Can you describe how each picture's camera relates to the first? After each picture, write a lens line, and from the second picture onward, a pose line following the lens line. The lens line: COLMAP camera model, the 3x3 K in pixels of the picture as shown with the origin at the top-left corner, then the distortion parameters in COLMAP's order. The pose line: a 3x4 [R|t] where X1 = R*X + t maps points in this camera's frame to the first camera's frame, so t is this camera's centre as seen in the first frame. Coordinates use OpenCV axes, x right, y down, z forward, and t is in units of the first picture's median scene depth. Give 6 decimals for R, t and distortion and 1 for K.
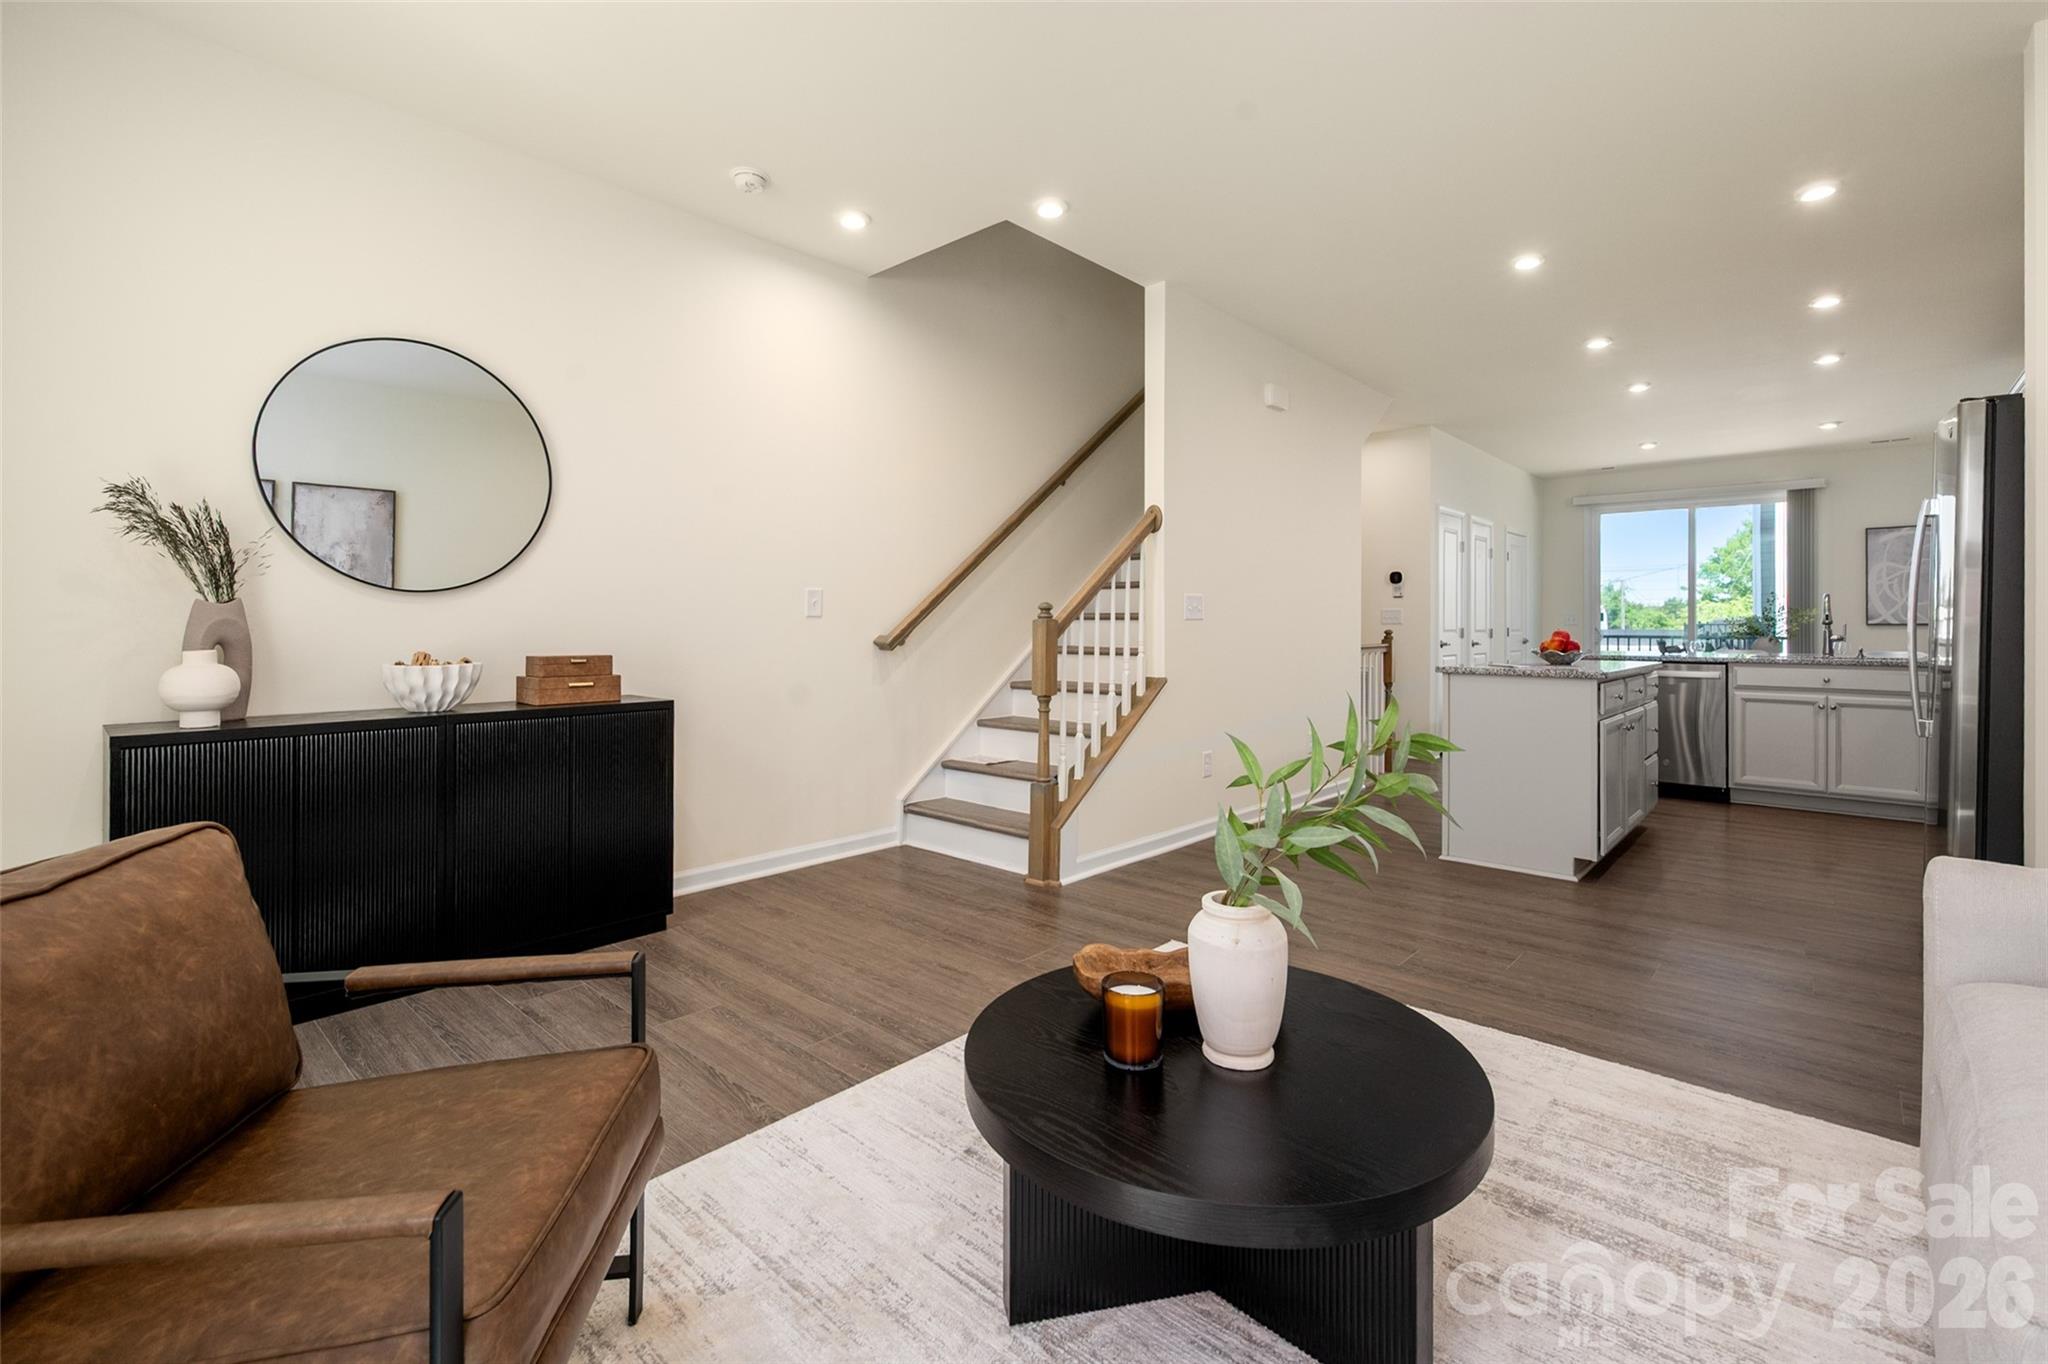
lens RADIAL K [[887.0, 0, 1027.9], [0, 887.0, 629.5], [0, 0, 1]] dist [0.001309, 0.000200]
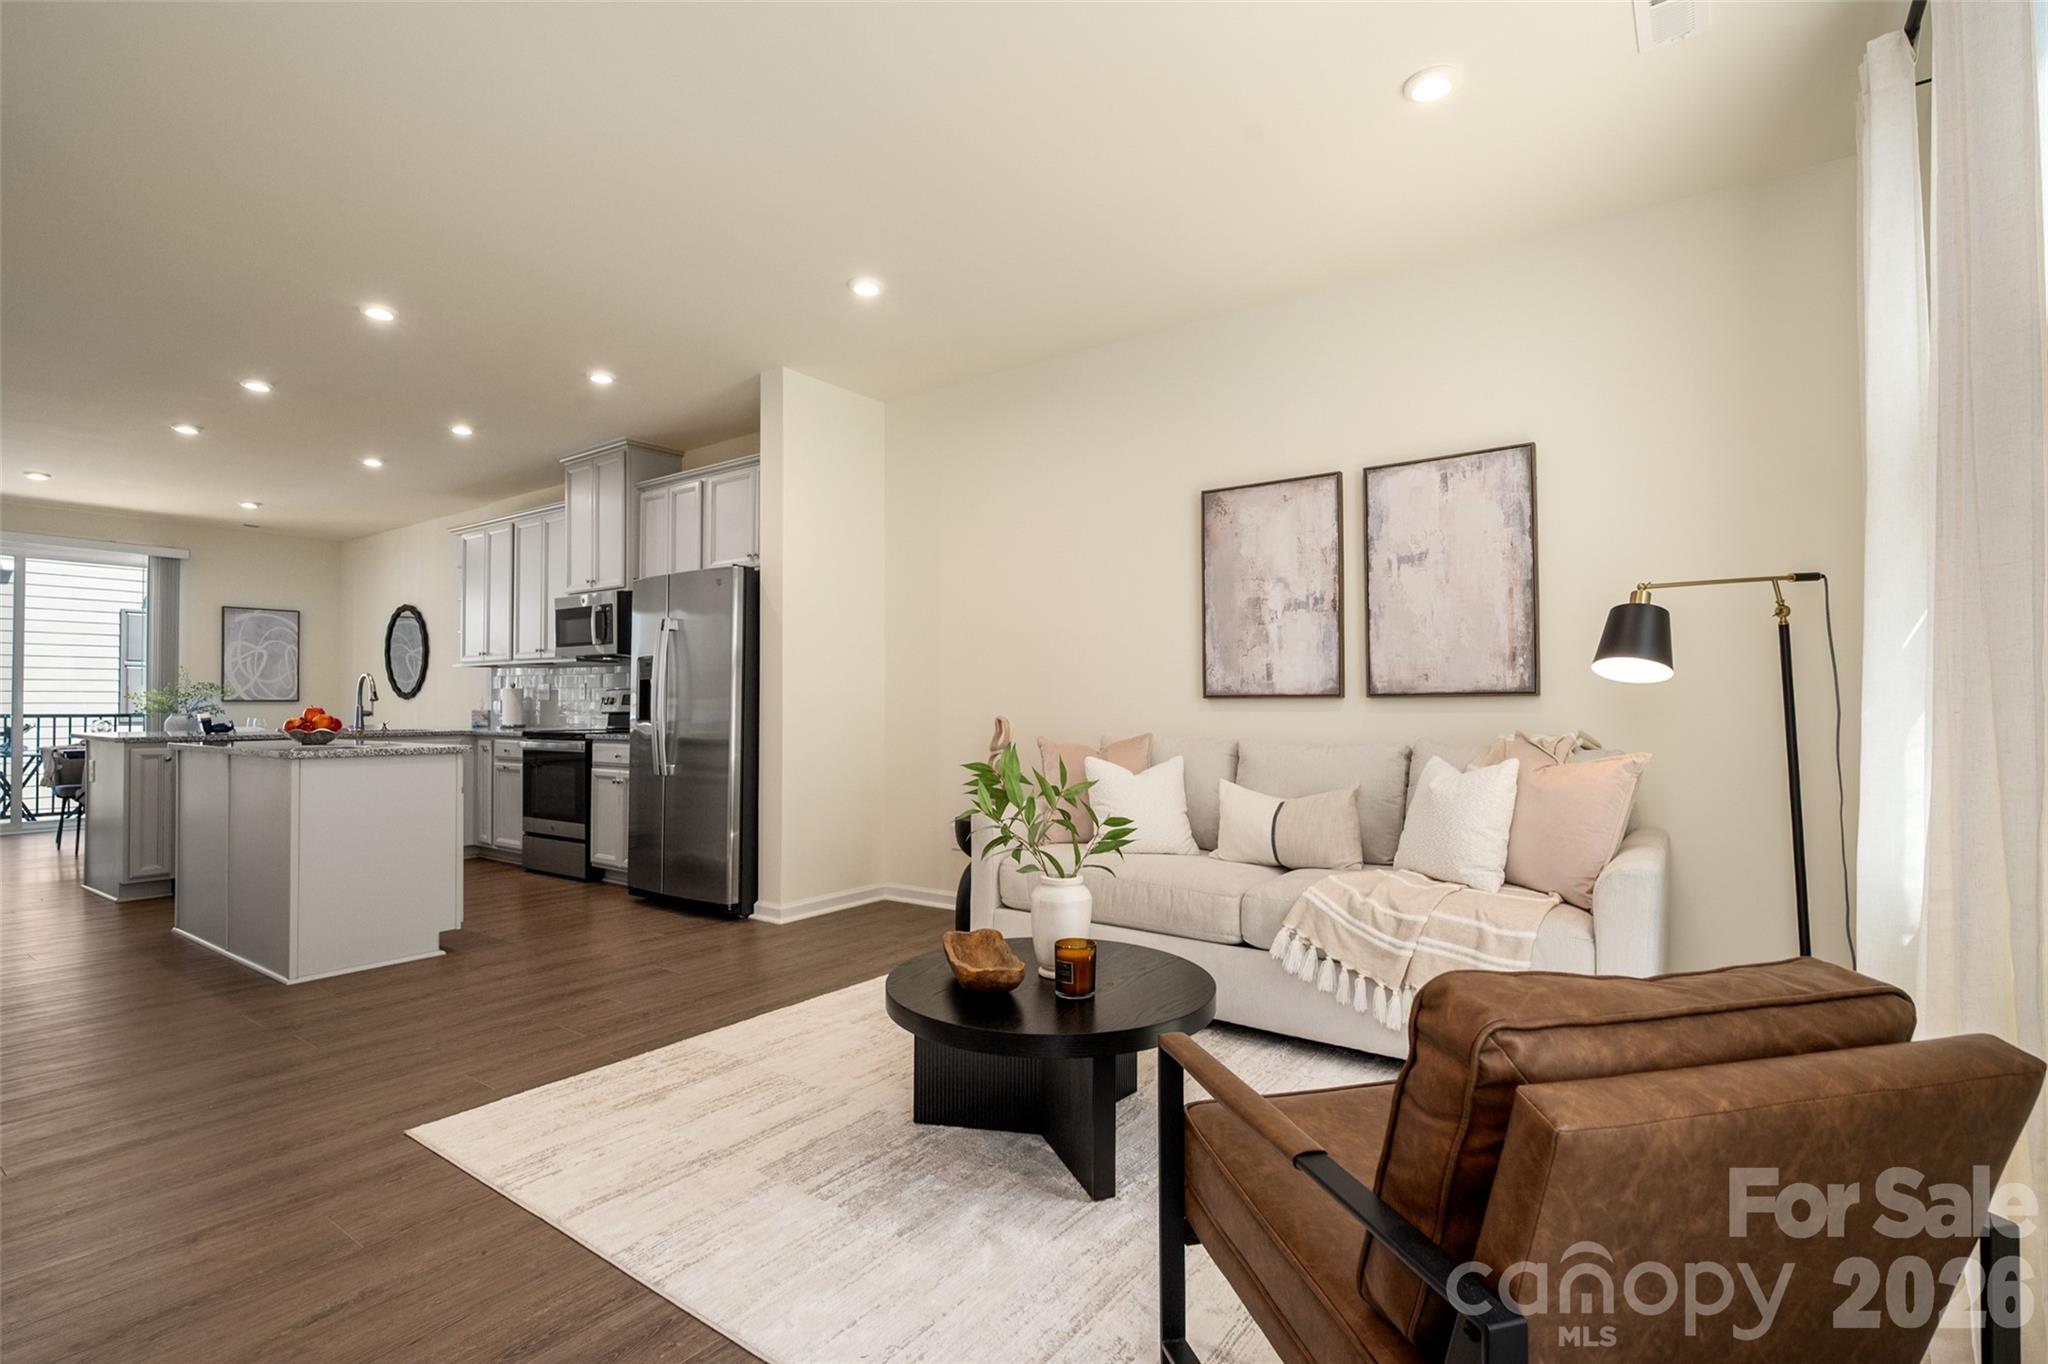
lens RADIAL K [[953.6, 0, 1024.0], [0, 953.6, 682.0], [0, 0, 1]] dist [0.003003, 0.000310]
pose [[-0.096243, 0.022432, 0.995105, -0.528750], [0.004307, 0.999746, -0.022120, 0.001317], [-0.995349, 0.002157, -0.096315, 0.447185]]
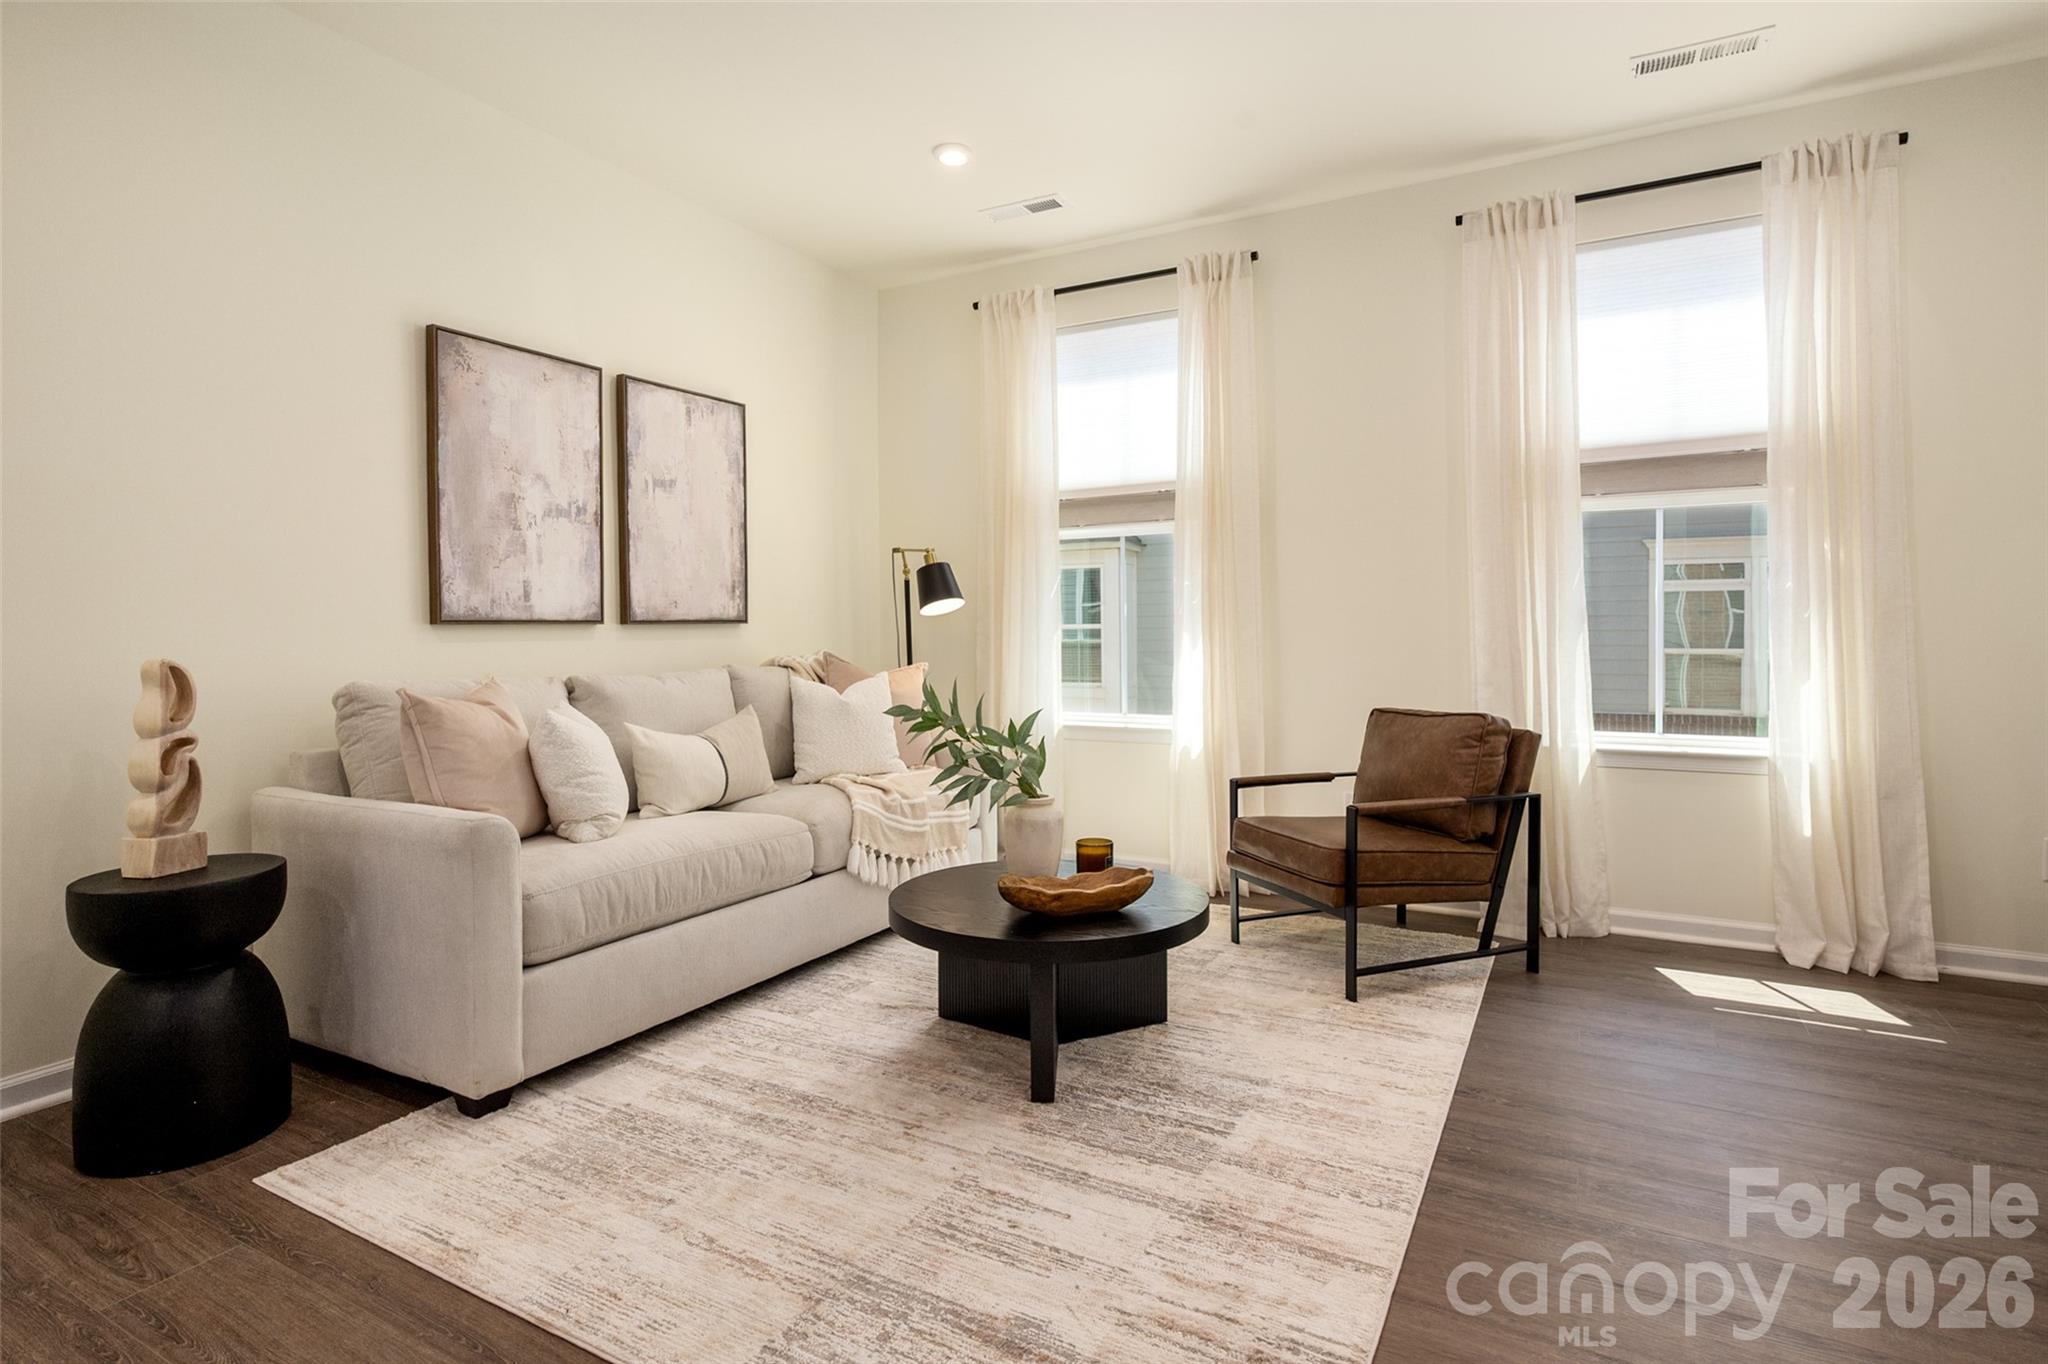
lens RADIAL K [[1042.0, 0, 1027.3], [0, 1042.0, 620.7], [0, 0, 1]] dist [0.001134, -0.000081]
pose [[-0.974273, 0.005557, -0.225301, 0.241887], [0.007077, 0.999957, -0.005941, 0.002166], [0.225258, -0.007382, -0.974271, 1.031657]]
